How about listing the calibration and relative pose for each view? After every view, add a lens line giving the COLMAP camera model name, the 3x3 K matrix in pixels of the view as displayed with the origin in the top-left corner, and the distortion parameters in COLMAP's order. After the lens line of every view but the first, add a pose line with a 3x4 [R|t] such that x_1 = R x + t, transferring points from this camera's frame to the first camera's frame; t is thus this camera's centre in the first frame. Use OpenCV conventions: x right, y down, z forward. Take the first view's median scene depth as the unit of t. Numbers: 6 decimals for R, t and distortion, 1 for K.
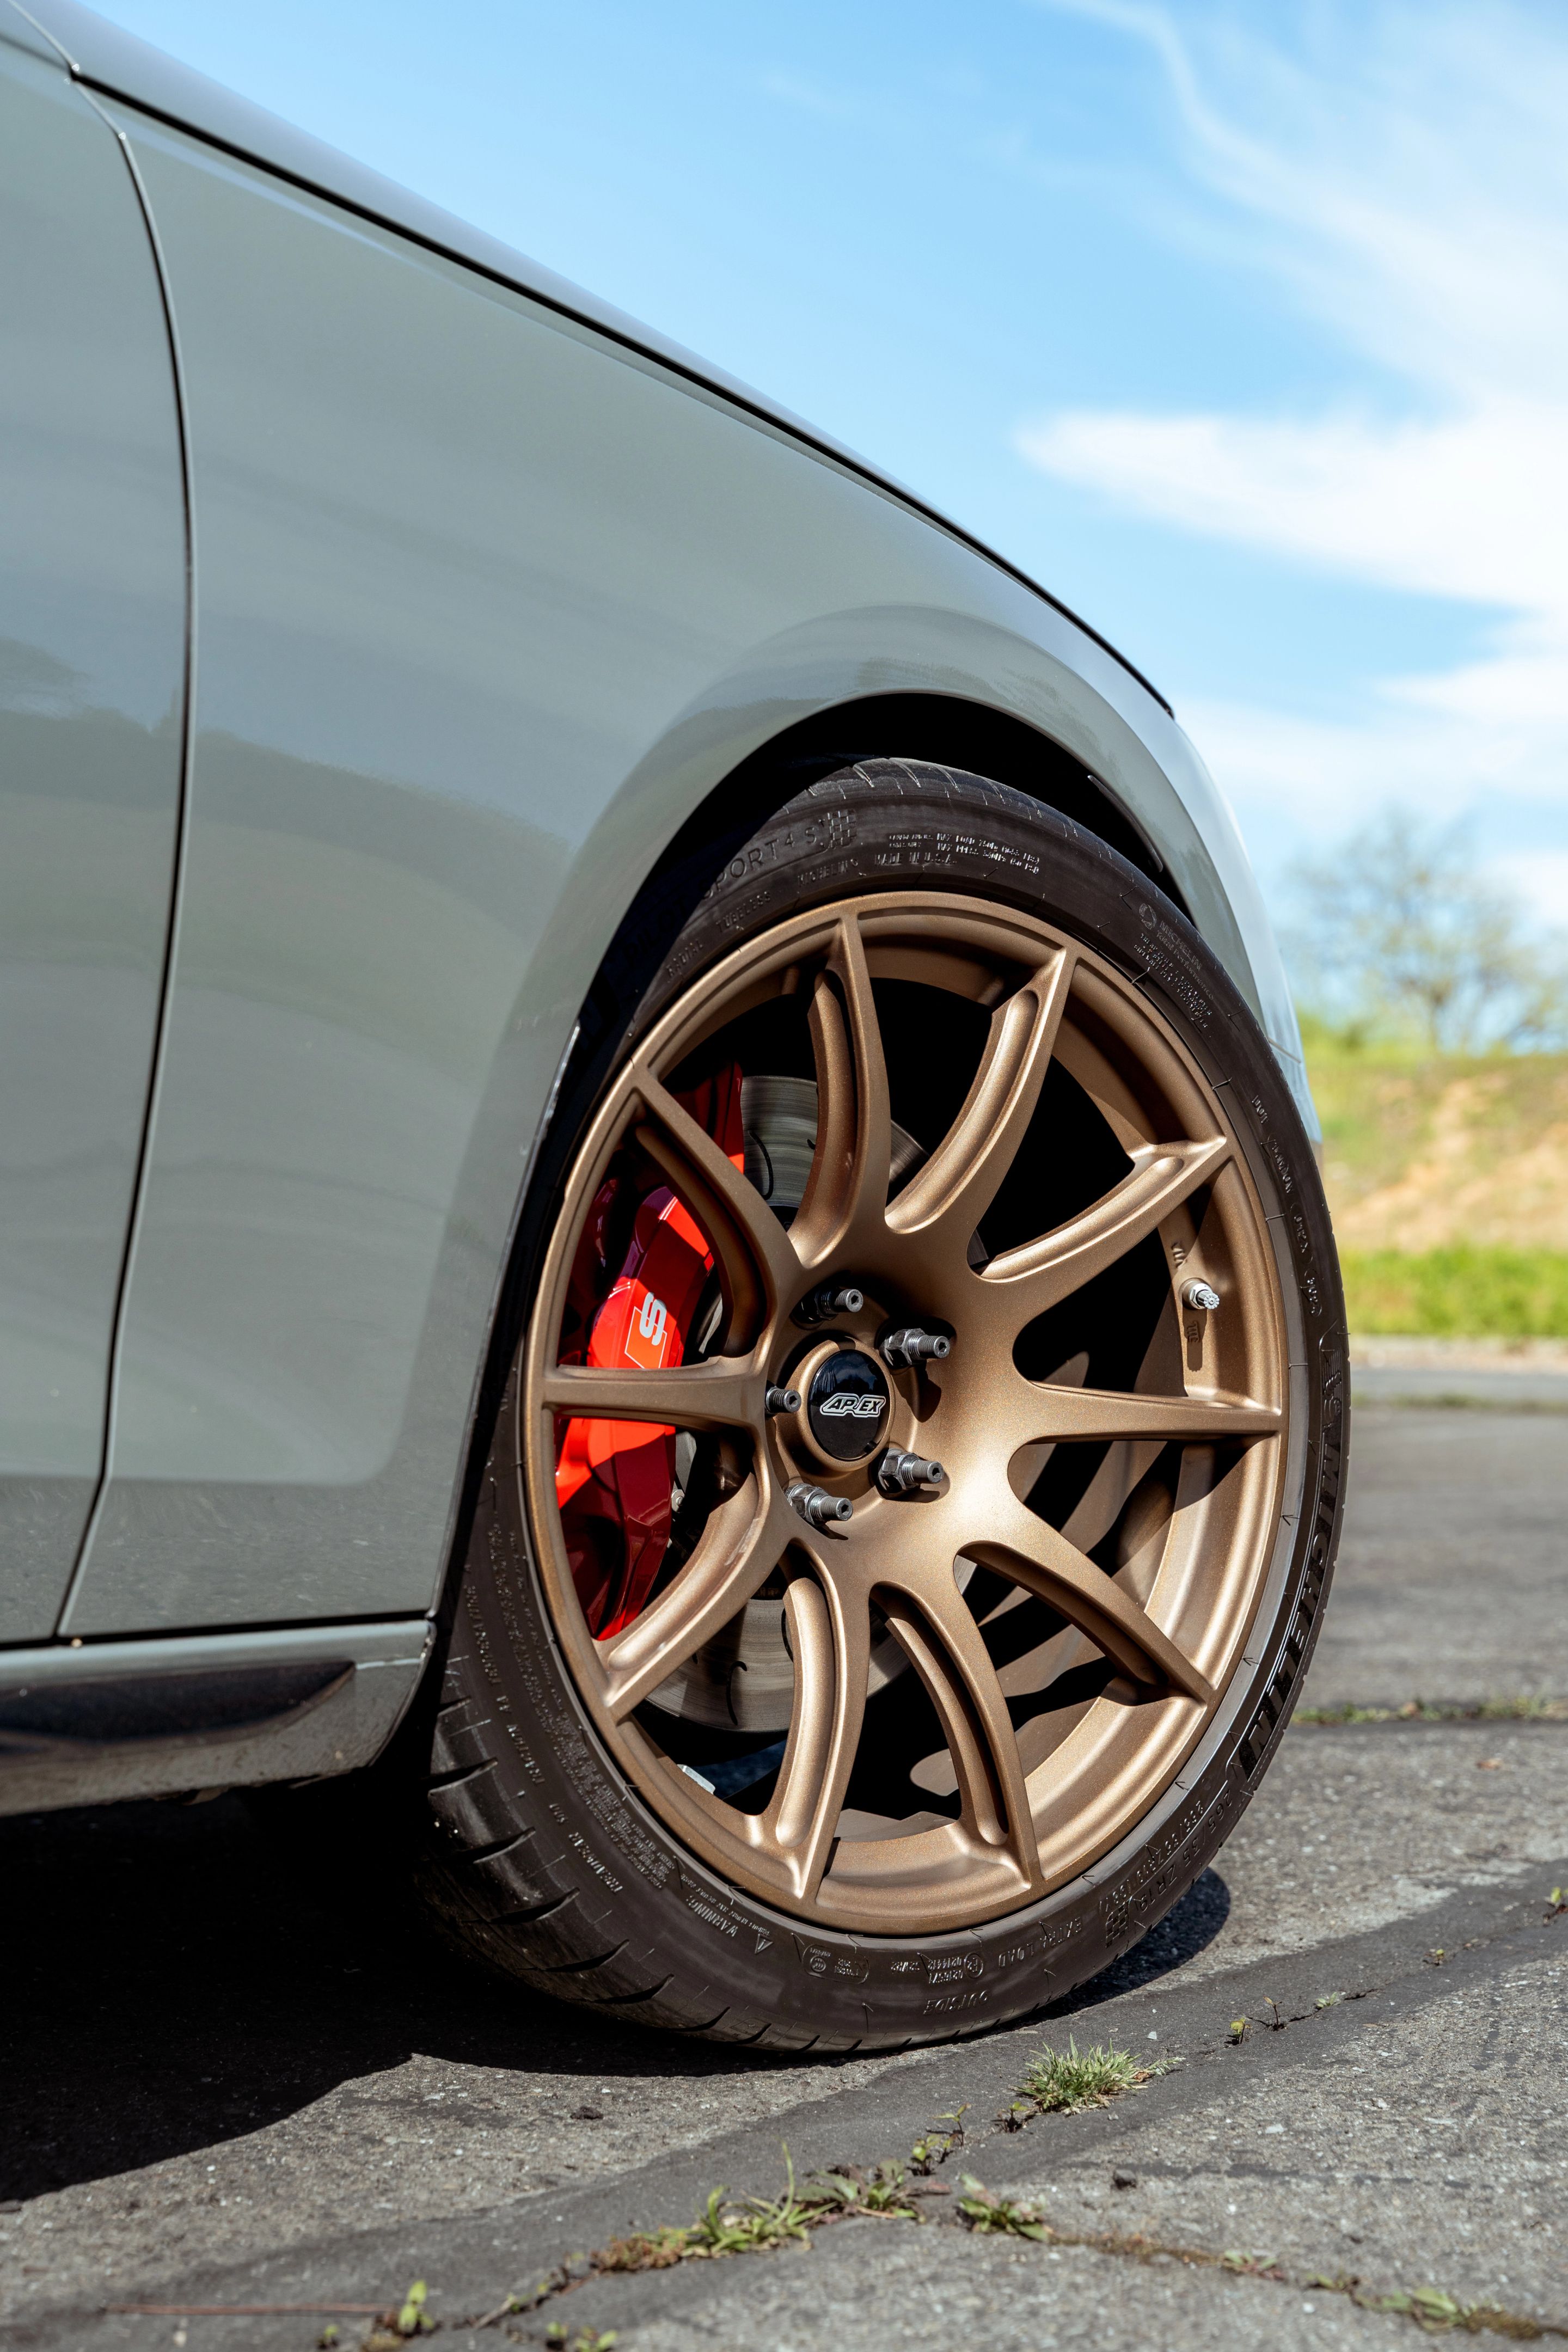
lens RADIAL K [[3432.4, 0, 788.4], [0, 3432.4, 1174.4], [0, 0, 1]] dist [0.002665, -0.032067]
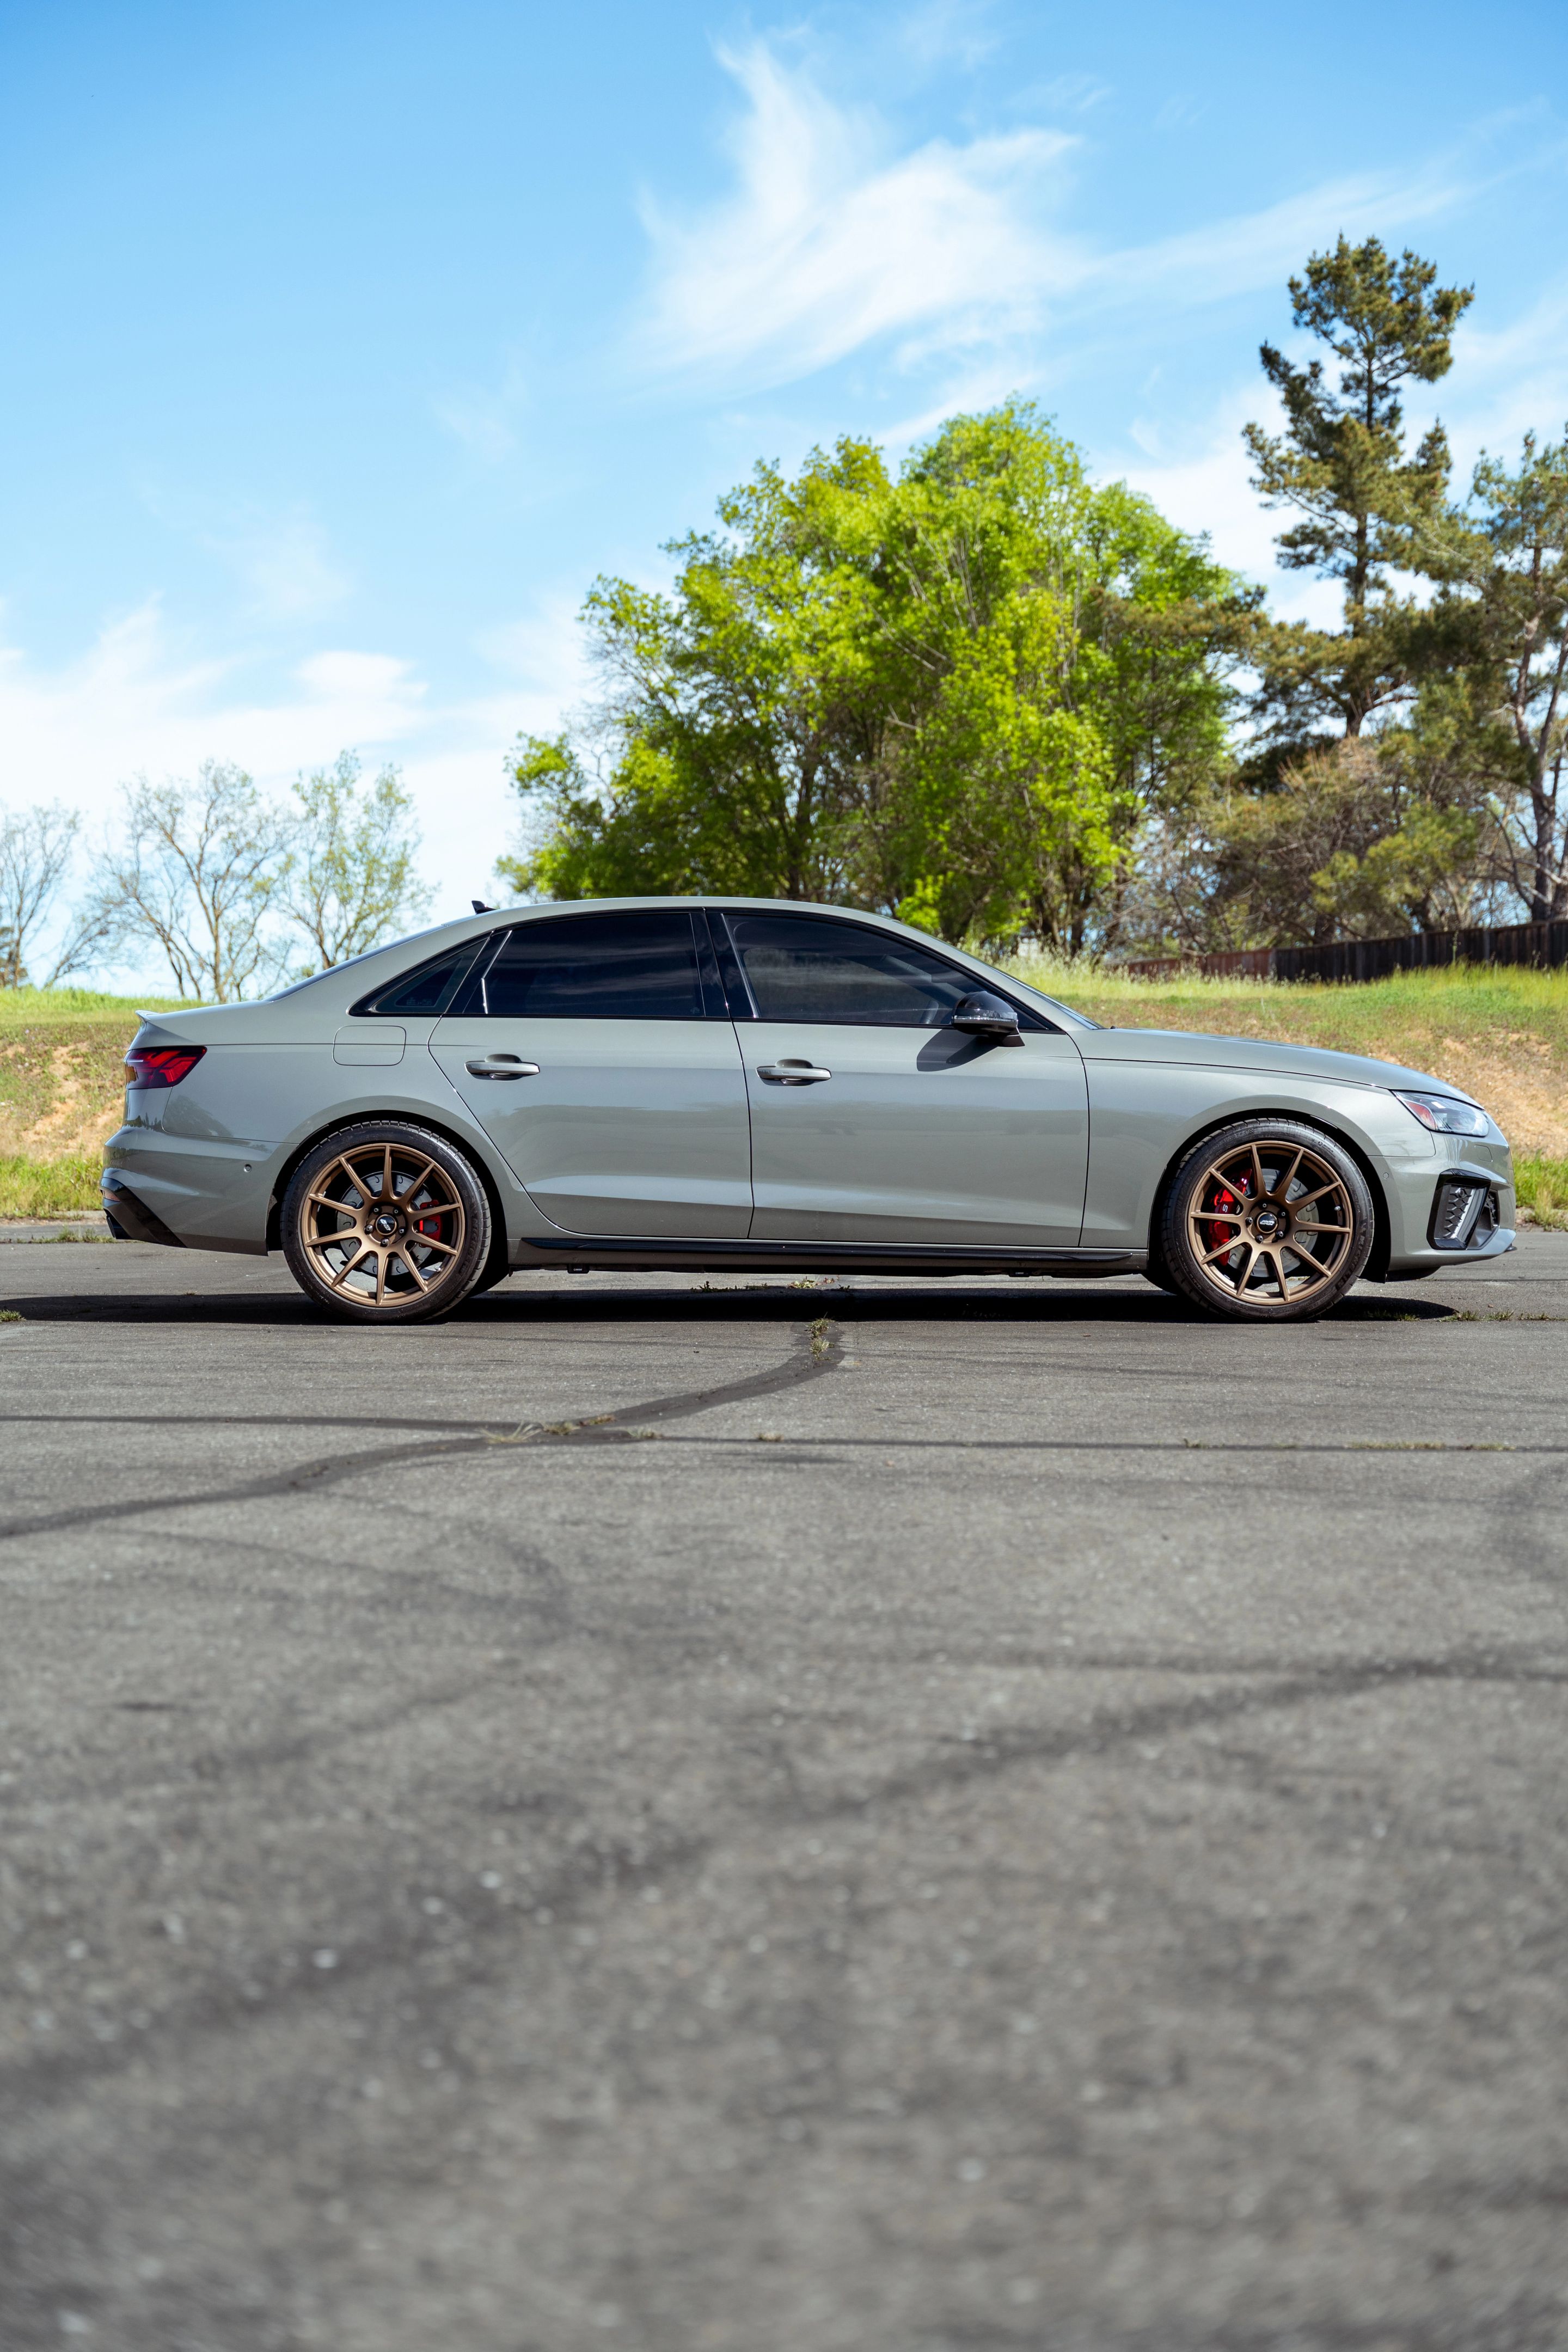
lens RADIAL K [[3247.9, 0, 781.5], [0, 3247.9, 1184.5], [0, 0, 1]] dist [0.007035, 0.028587]
pose [[0.836140, -0.016681, 0.548263, -3.437645], [-0.006033, 0.999197, 0.039602, -0.241872], [-0.548483, -0.036421, 0.835368, -4.209741]]
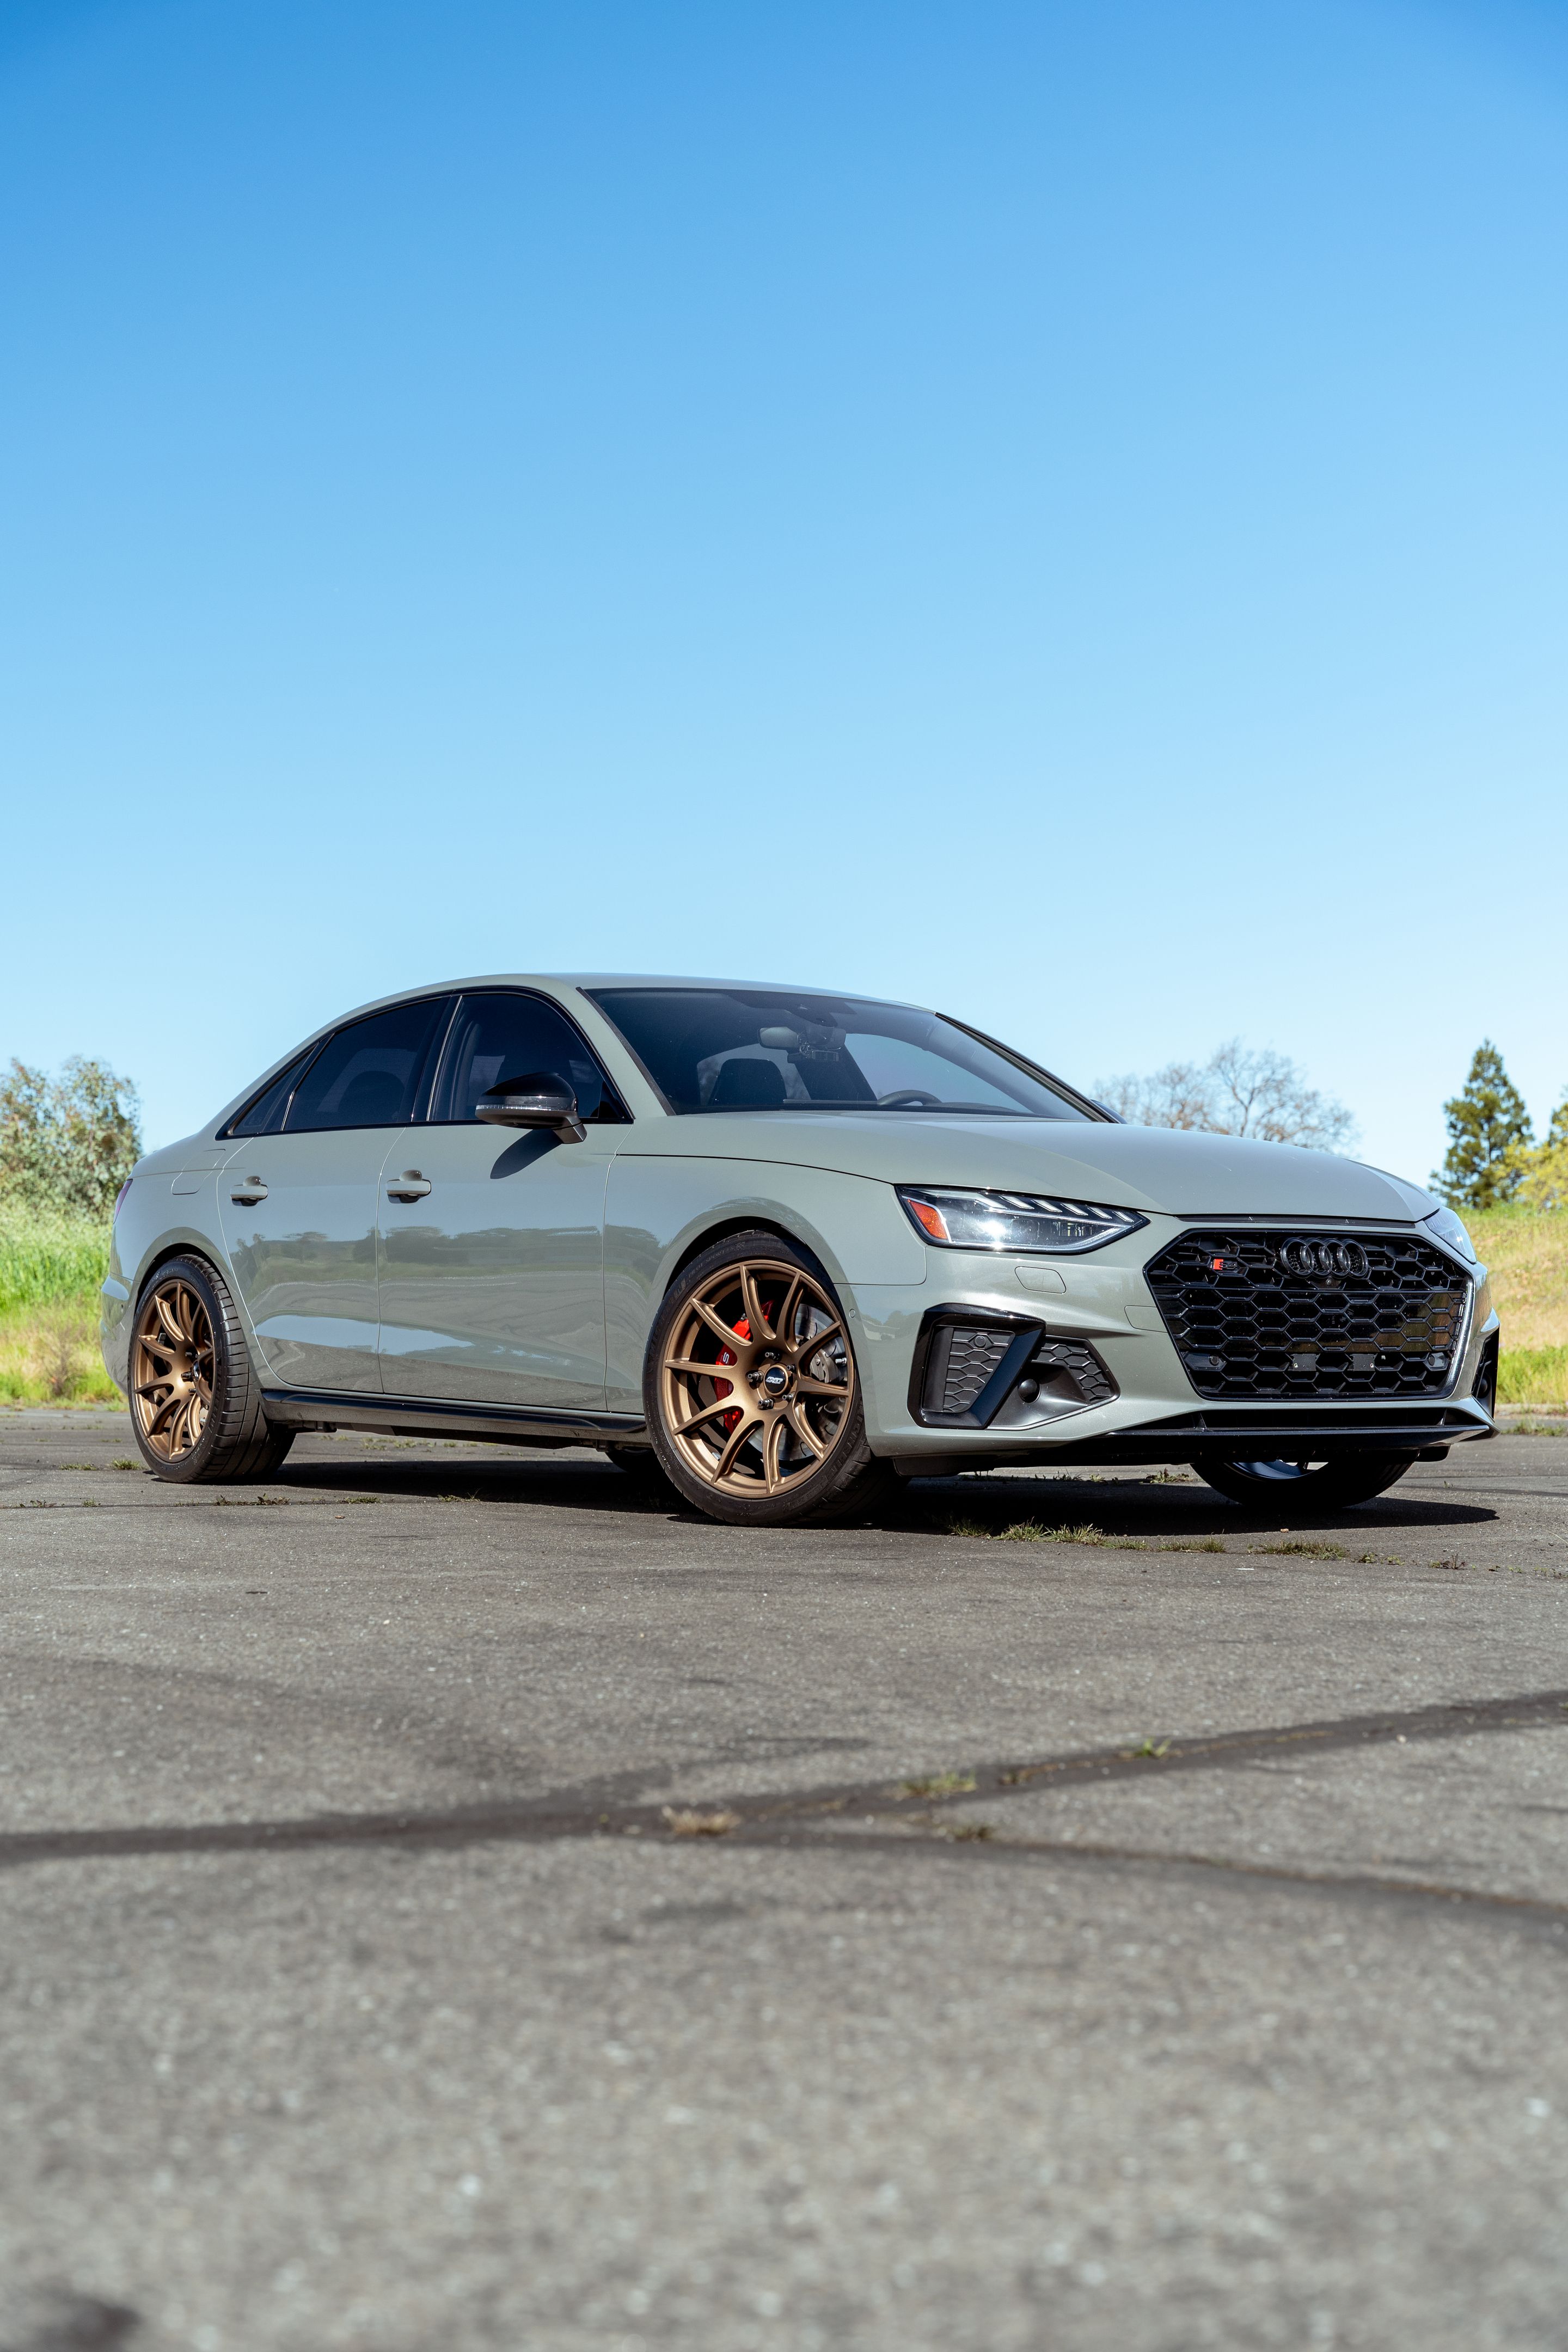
lens RADIAL K [[3405.9, 0, 790.6], [0, 3405.9, 1178.4], [0, 0, 1]] dist [0.022041, -0.078414]
pose [[0.936882, -0.020553, -0.349040, 1.902499], [0.010952, 0.999506, -0.029458, -0.073996], [0.349473, 0.023776, 0.936645, -3.750006]]
